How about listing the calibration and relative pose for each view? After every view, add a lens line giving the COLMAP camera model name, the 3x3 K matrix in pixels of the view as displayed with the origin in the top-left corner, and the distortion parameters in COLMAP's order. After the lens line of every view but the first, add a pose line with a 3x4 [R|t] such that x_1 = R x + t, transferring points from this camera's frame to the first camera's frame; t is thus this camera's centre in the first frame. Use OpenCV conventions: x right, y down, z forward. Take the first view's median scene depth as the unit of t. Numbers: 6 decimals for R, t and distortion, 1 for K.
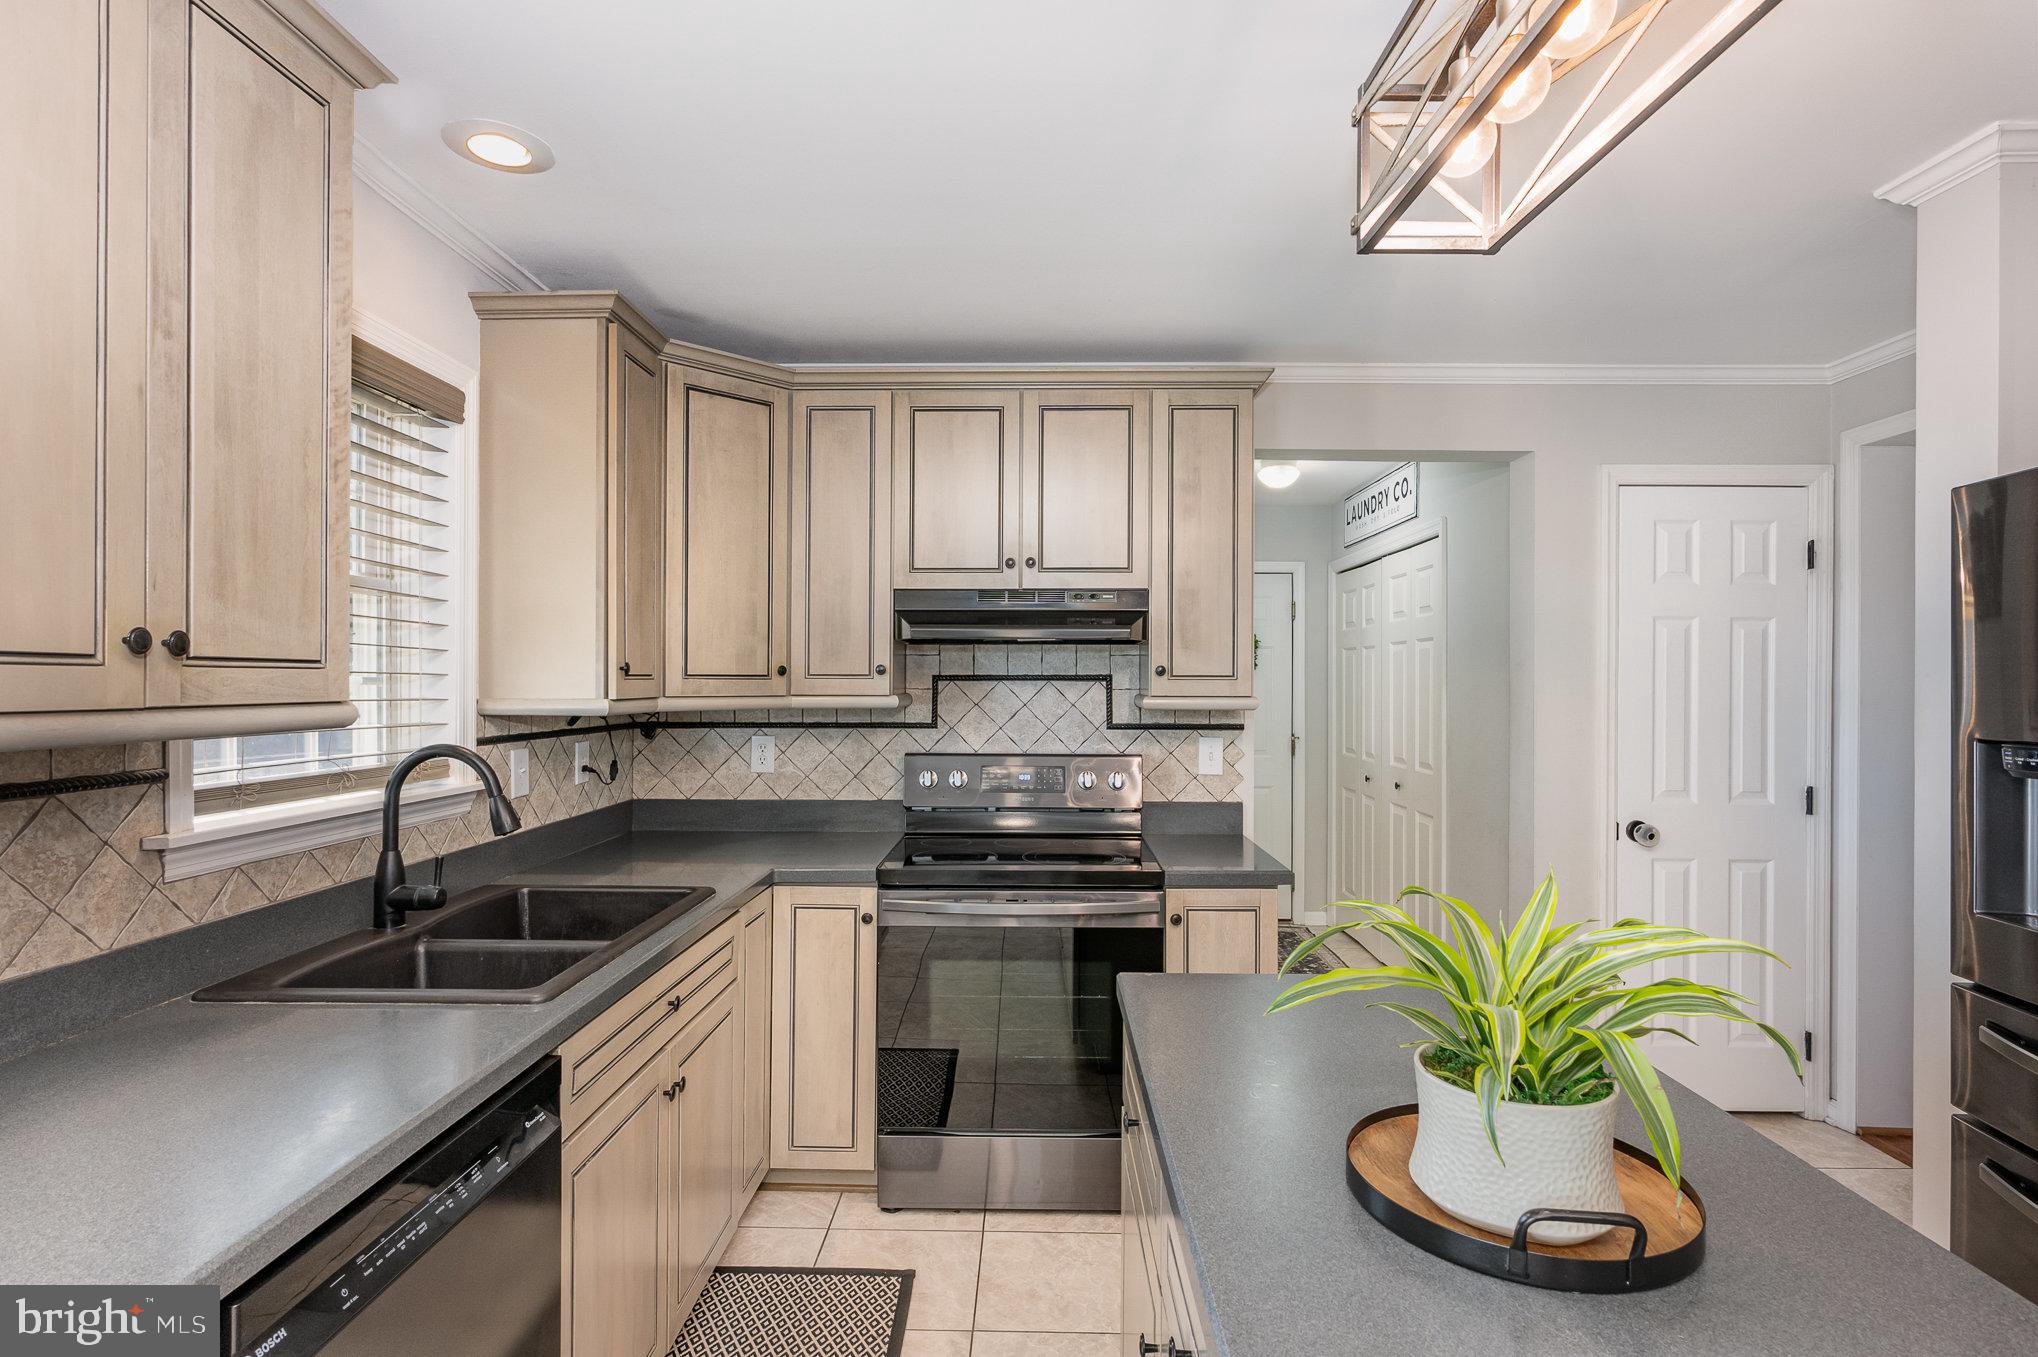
lens RADIAL K [[1005.9, 0, 1015.8], [0, 1005.9, 678.0], [0, 0, 1]] dist [0.004112, 0.000822]
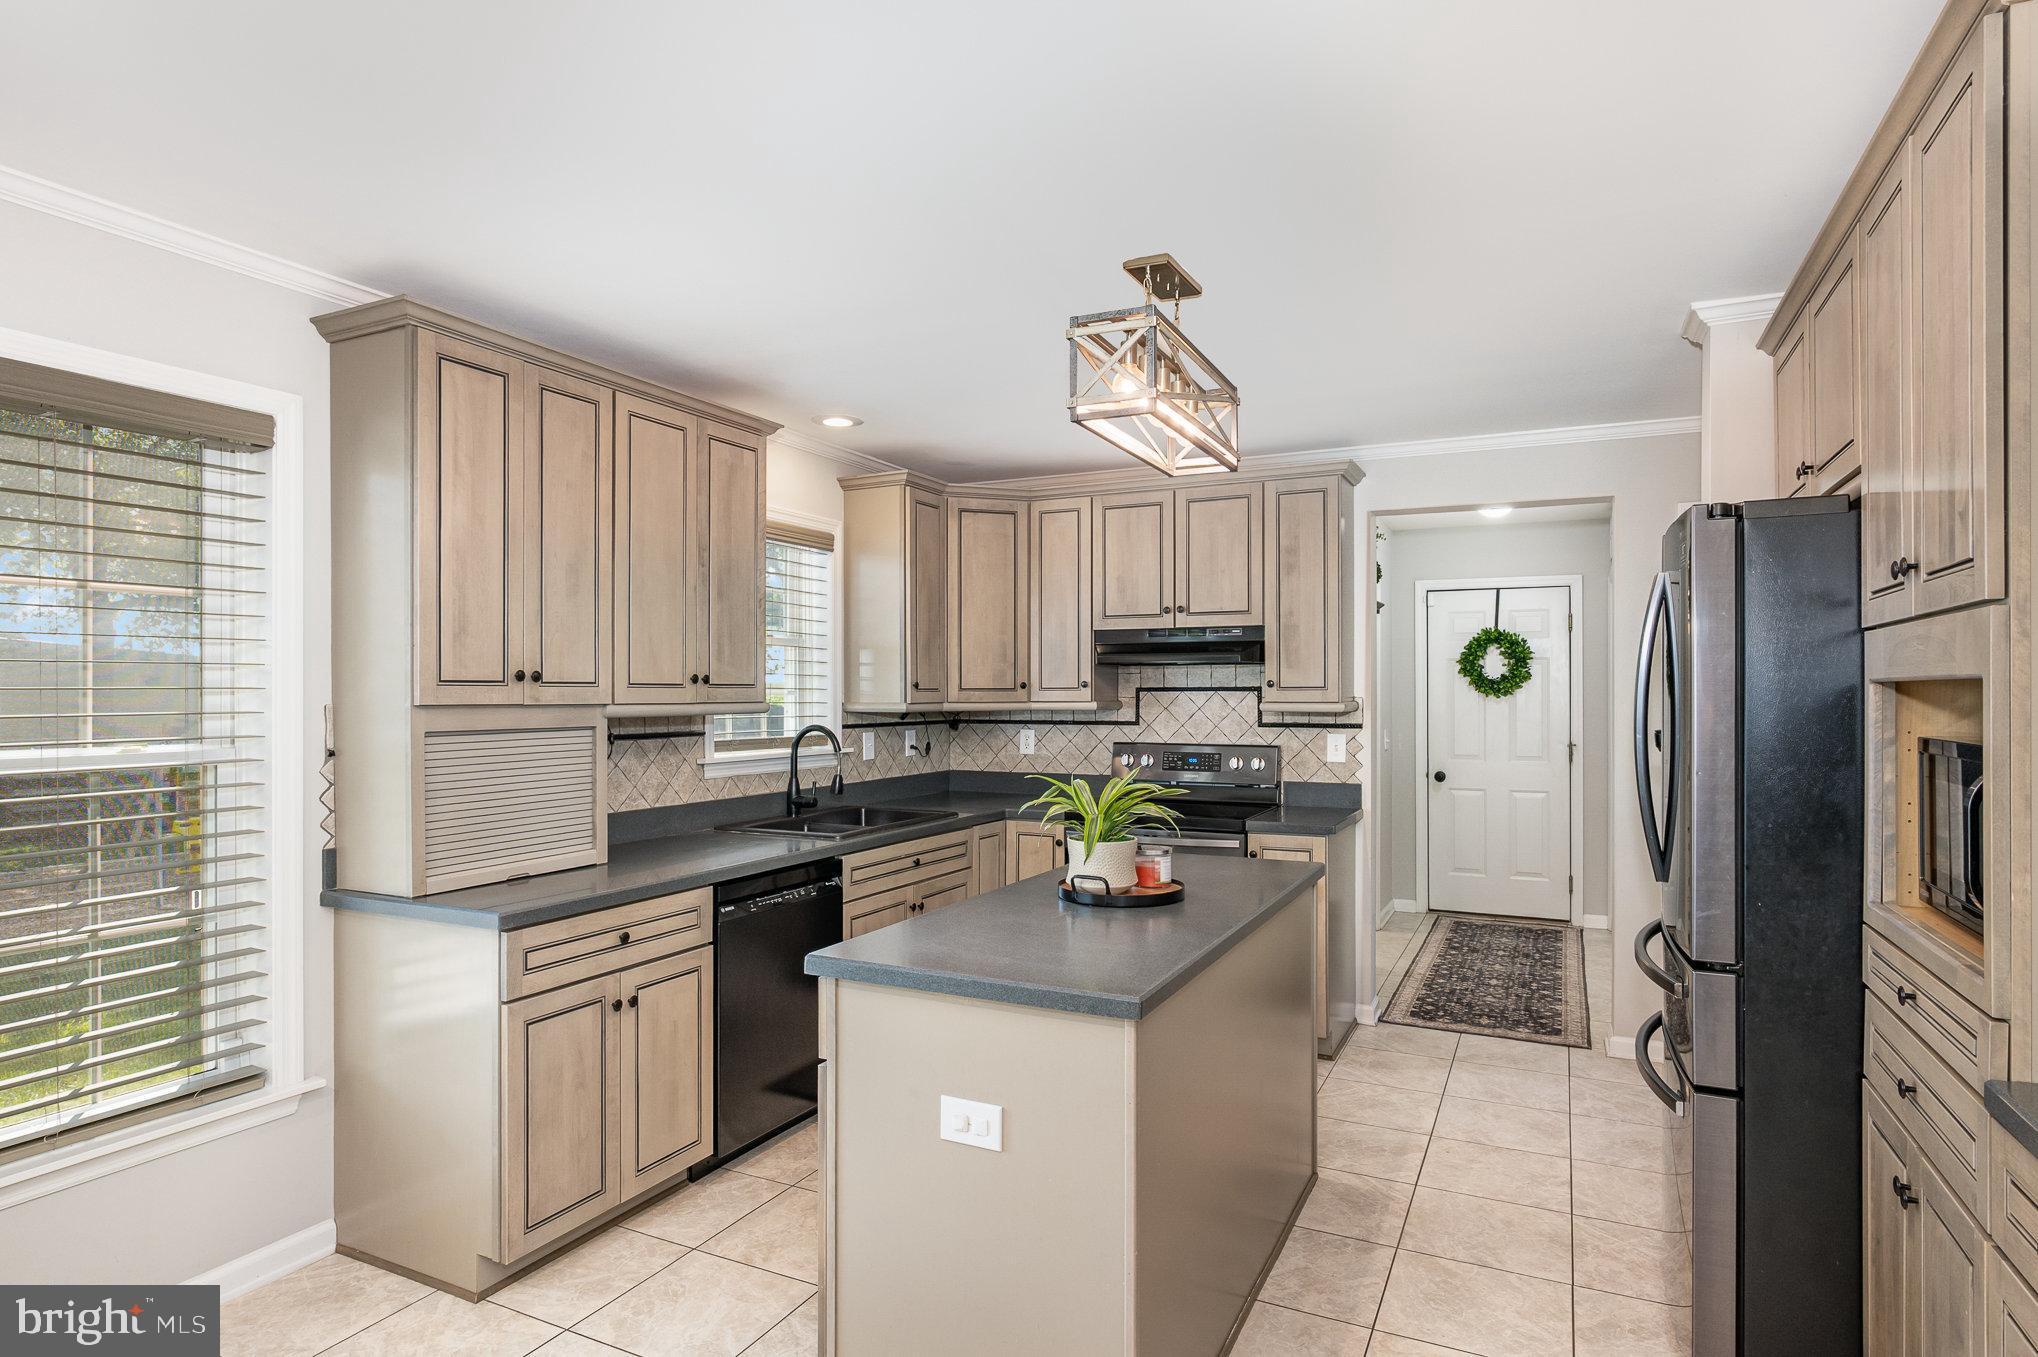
lens RADIAL K [[1108.1, 0, 1020.9], [0, 1108.1, 689.2], [0, 0, 1]] dist [0.001167, 0.000430]
pose [[0.908594, -0.005016, -0.417651, 0.468595], [0.005162, 0.999986, -0.000779, -0.000114], [0.417650, -0.001449, 0.908607, -0.536466]]
